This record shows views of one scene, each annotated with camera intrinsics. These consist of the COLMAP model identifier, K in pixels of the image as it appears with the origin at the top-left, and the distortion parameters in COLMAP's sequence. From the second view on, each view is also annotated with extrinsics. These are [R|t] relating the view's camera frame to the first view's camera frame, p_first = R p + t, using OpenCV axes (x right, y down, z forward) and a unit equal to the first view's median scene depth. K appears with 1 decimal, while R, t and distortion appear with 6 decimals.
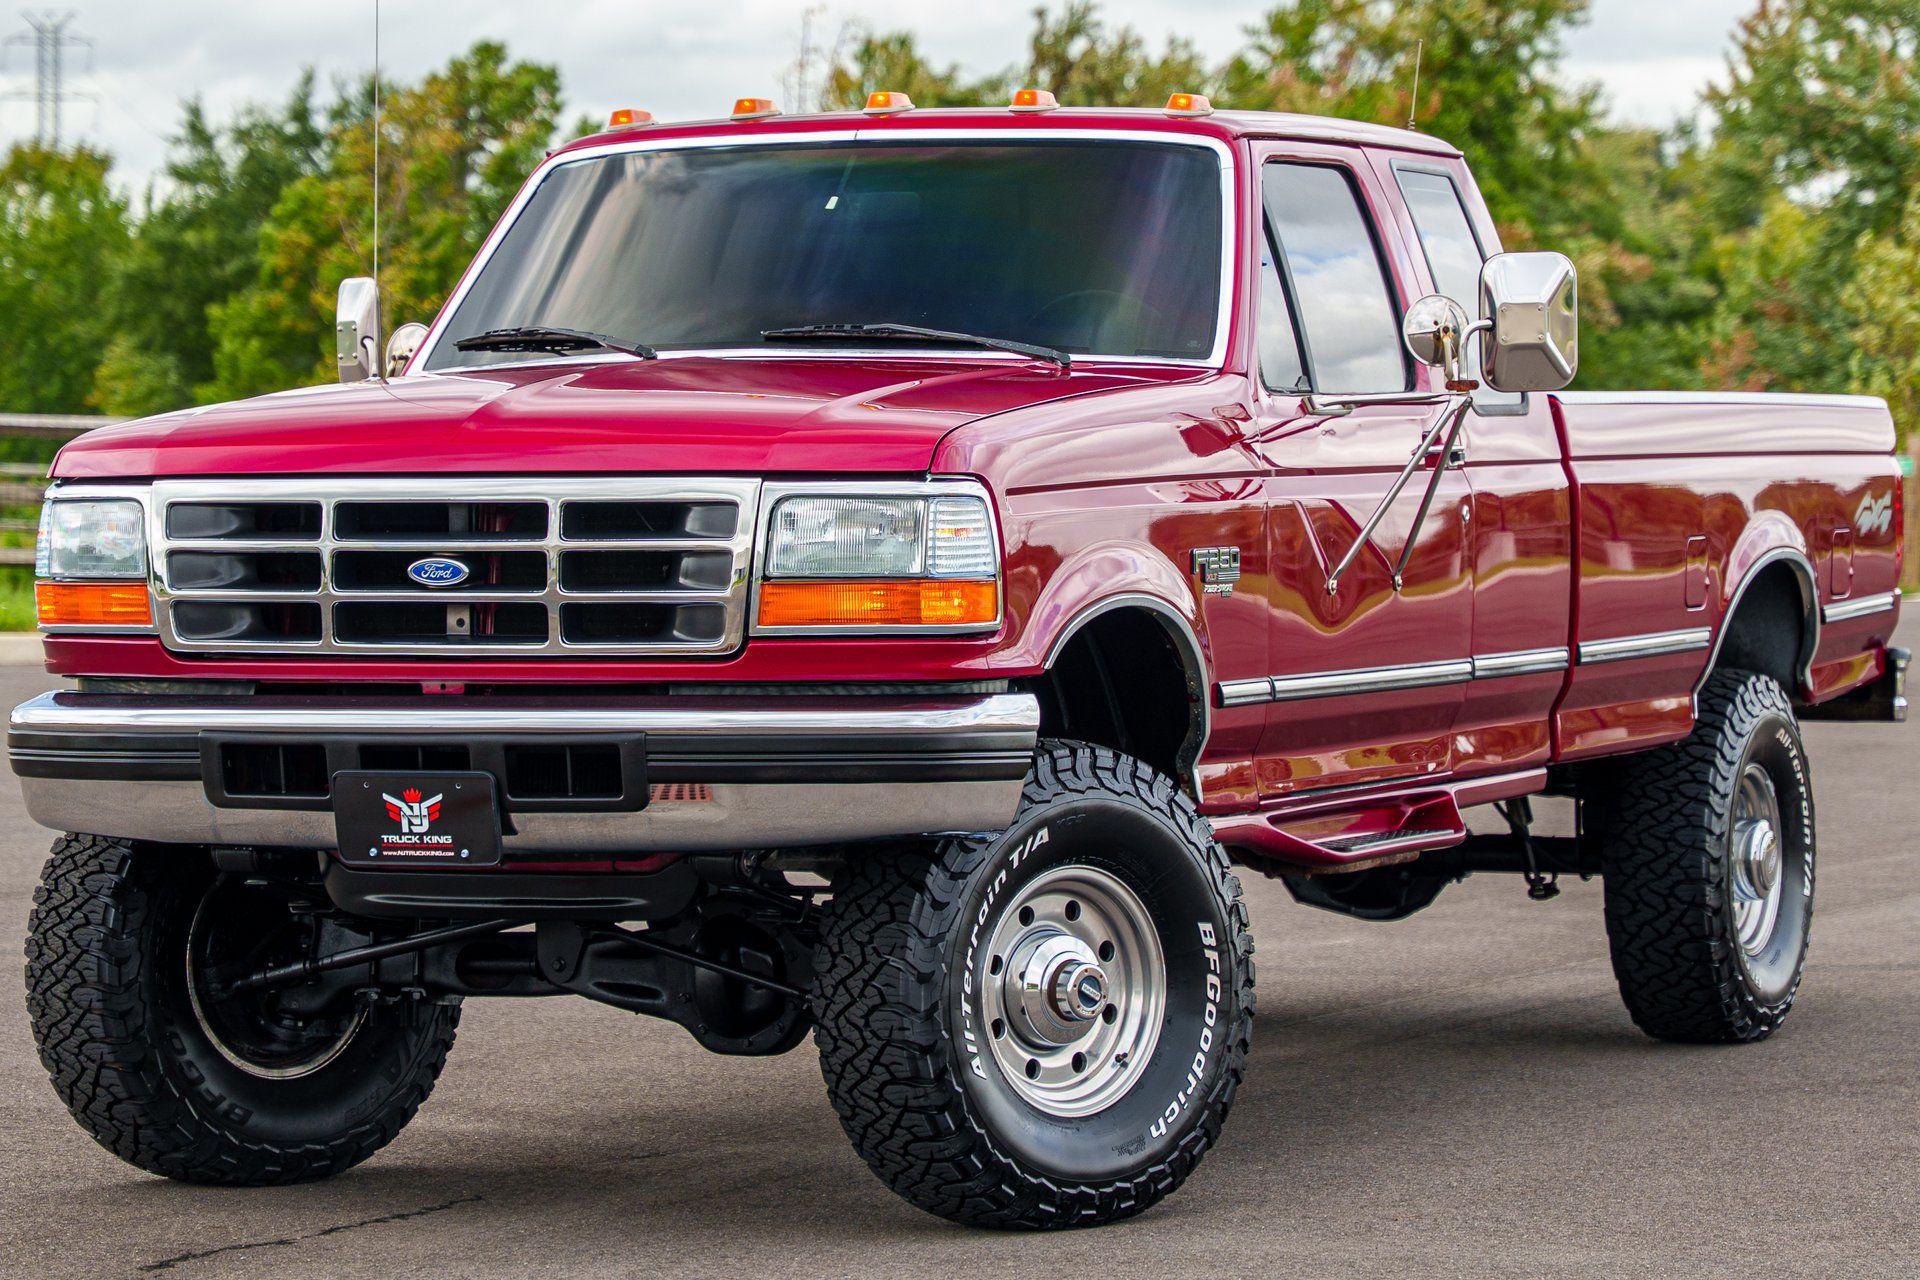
lens RADIAL K [[6640.9, 0, 968.4], [0, 6640.9, 634.6], [0, 0, 1]] dist [0.202069, 0.091577]
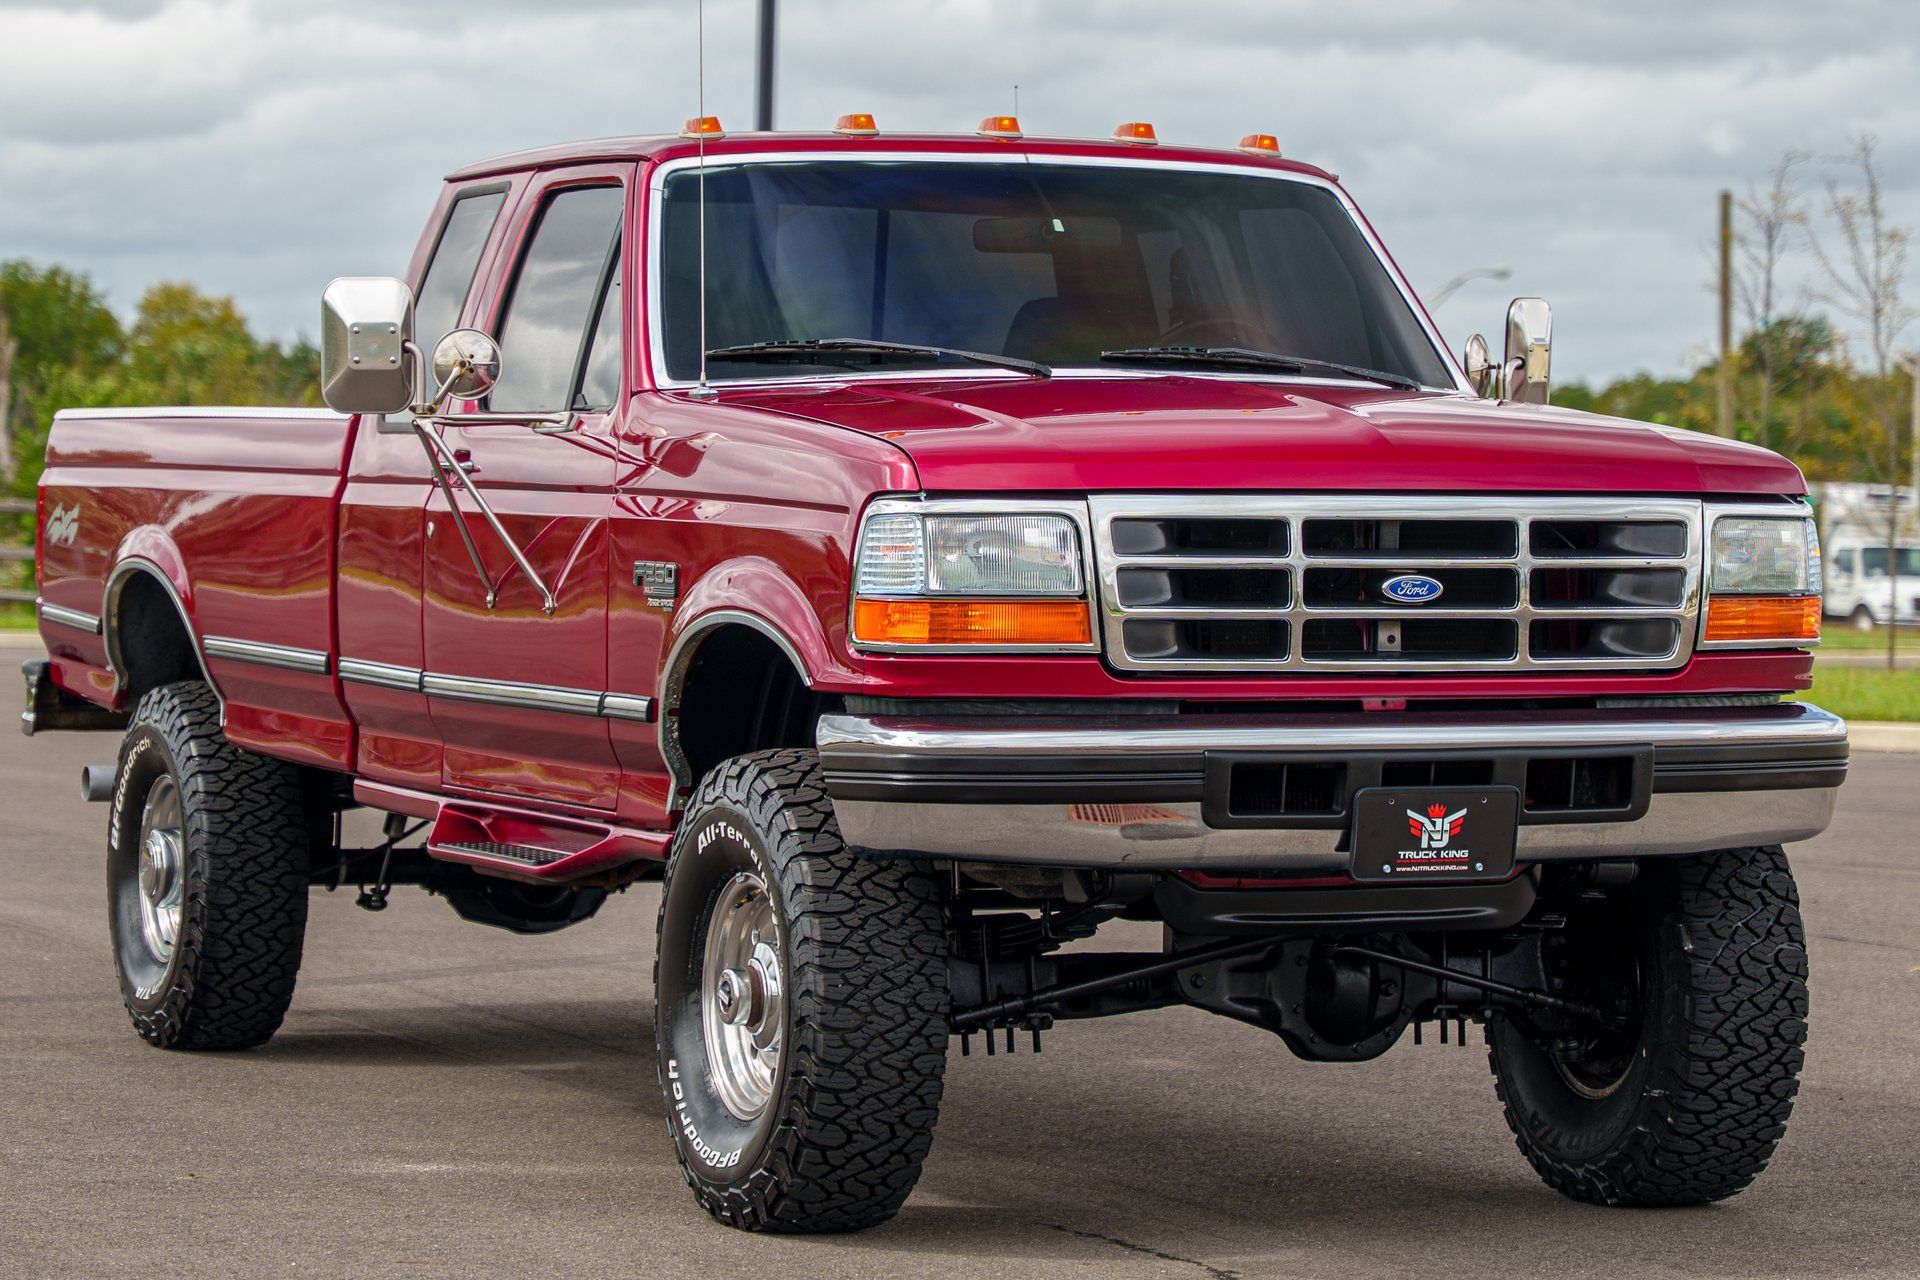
lens RADIAL K [[6459.2, 0, 954.1], [0, 6459.2, 600.8], [0, 0, 1]] dist [0.265495, 0.054208]
pose [[0.692925, -0.001083, 0.721009, -0.818623], [0.006978, 0.999962, -0.005204, -0.002957], [-0.720976, 0.008637, 0.692906, 0.363272]]
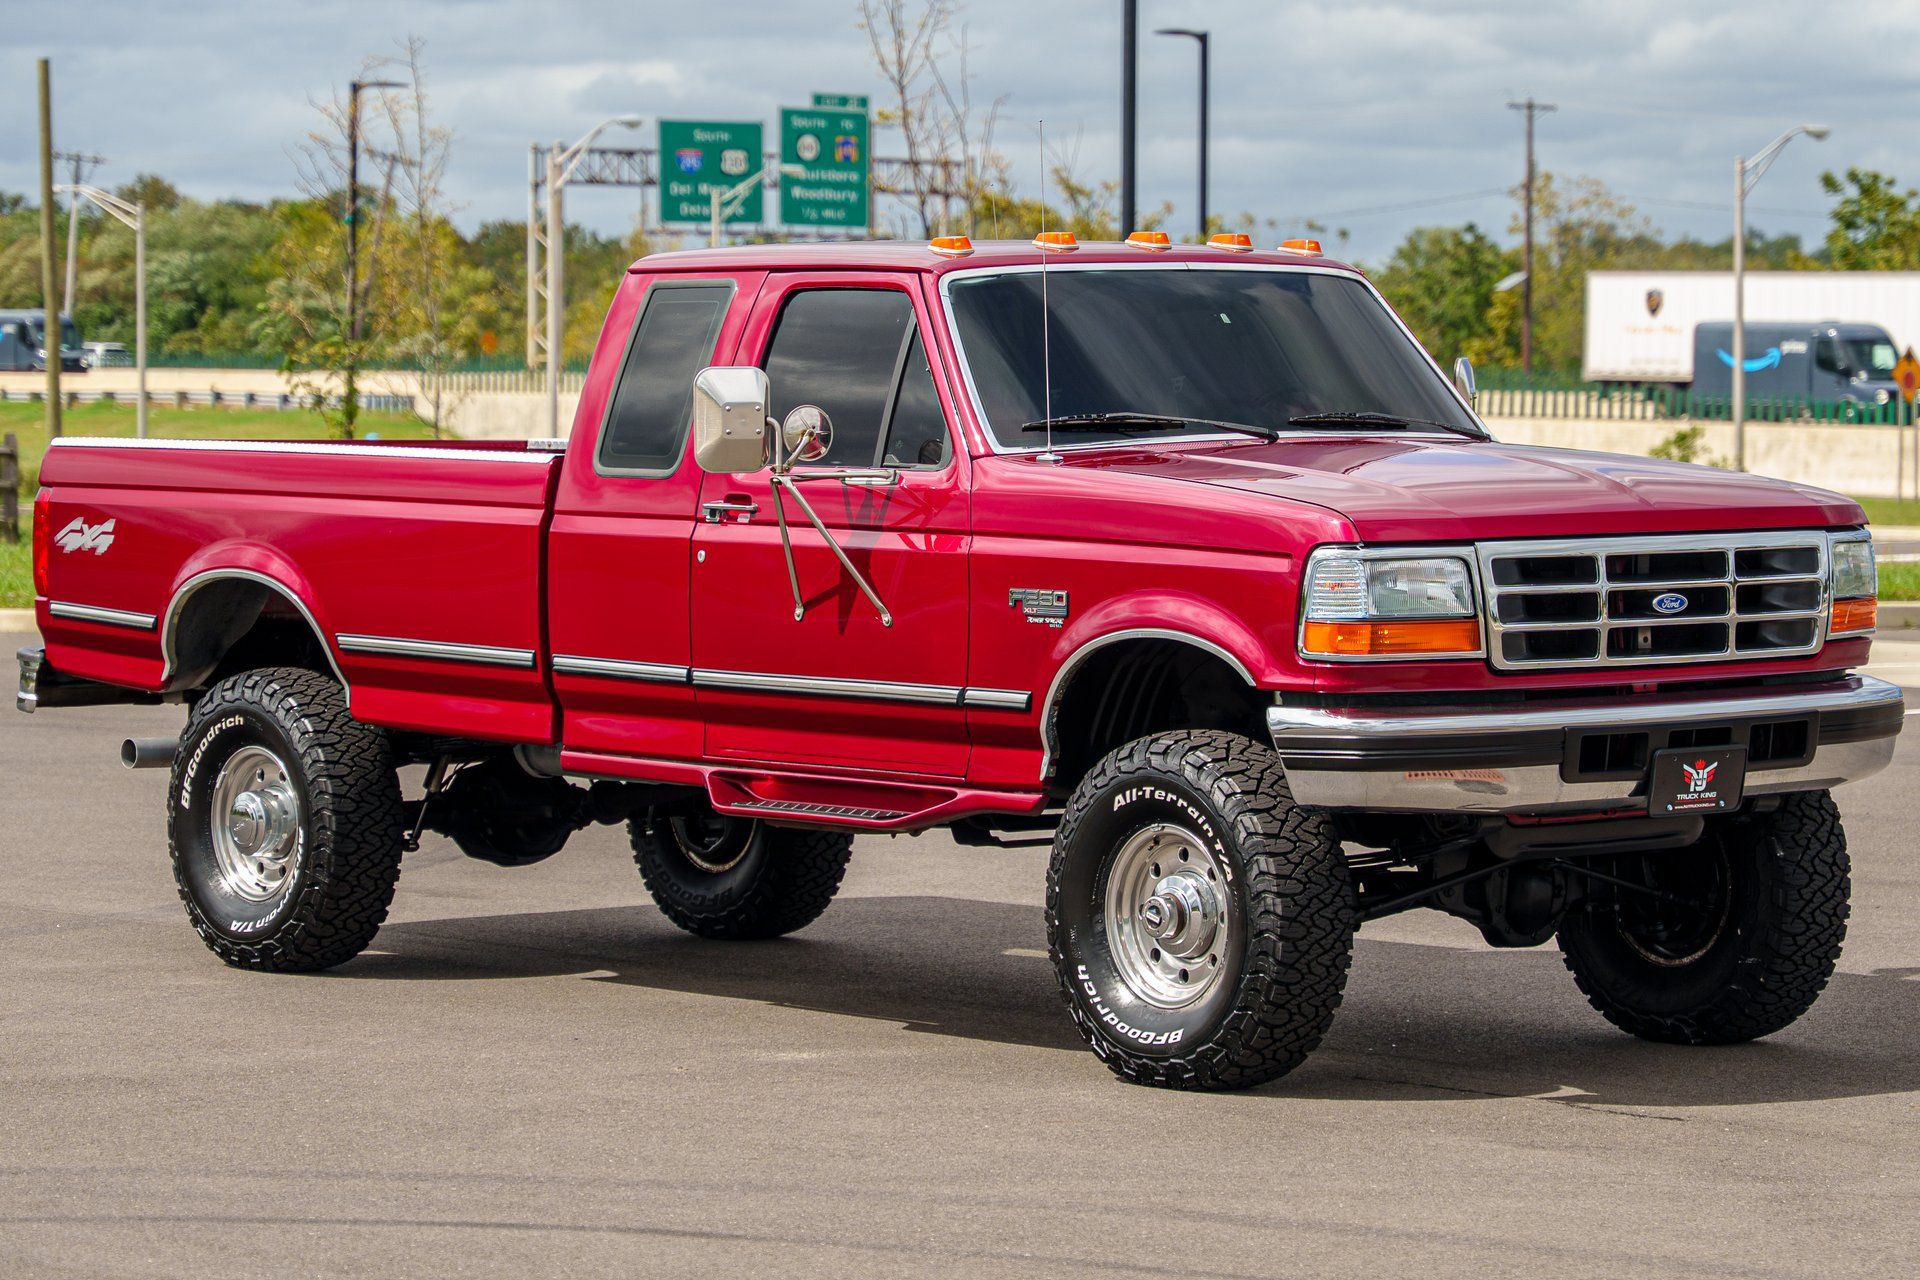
lens RADIAL K [[6640.9, 0, 968.4], [0, 6640.9, 634.6], [0, 0, 1]] dist [0.202069, 0.091577]
pose [[0.445728, -0.037395, 0.894387, -1.360397], [0.024740, 0.999260, 0.029450, -0.046556], [-0.894827, 0.009000, 0.446323, 0.500998]]
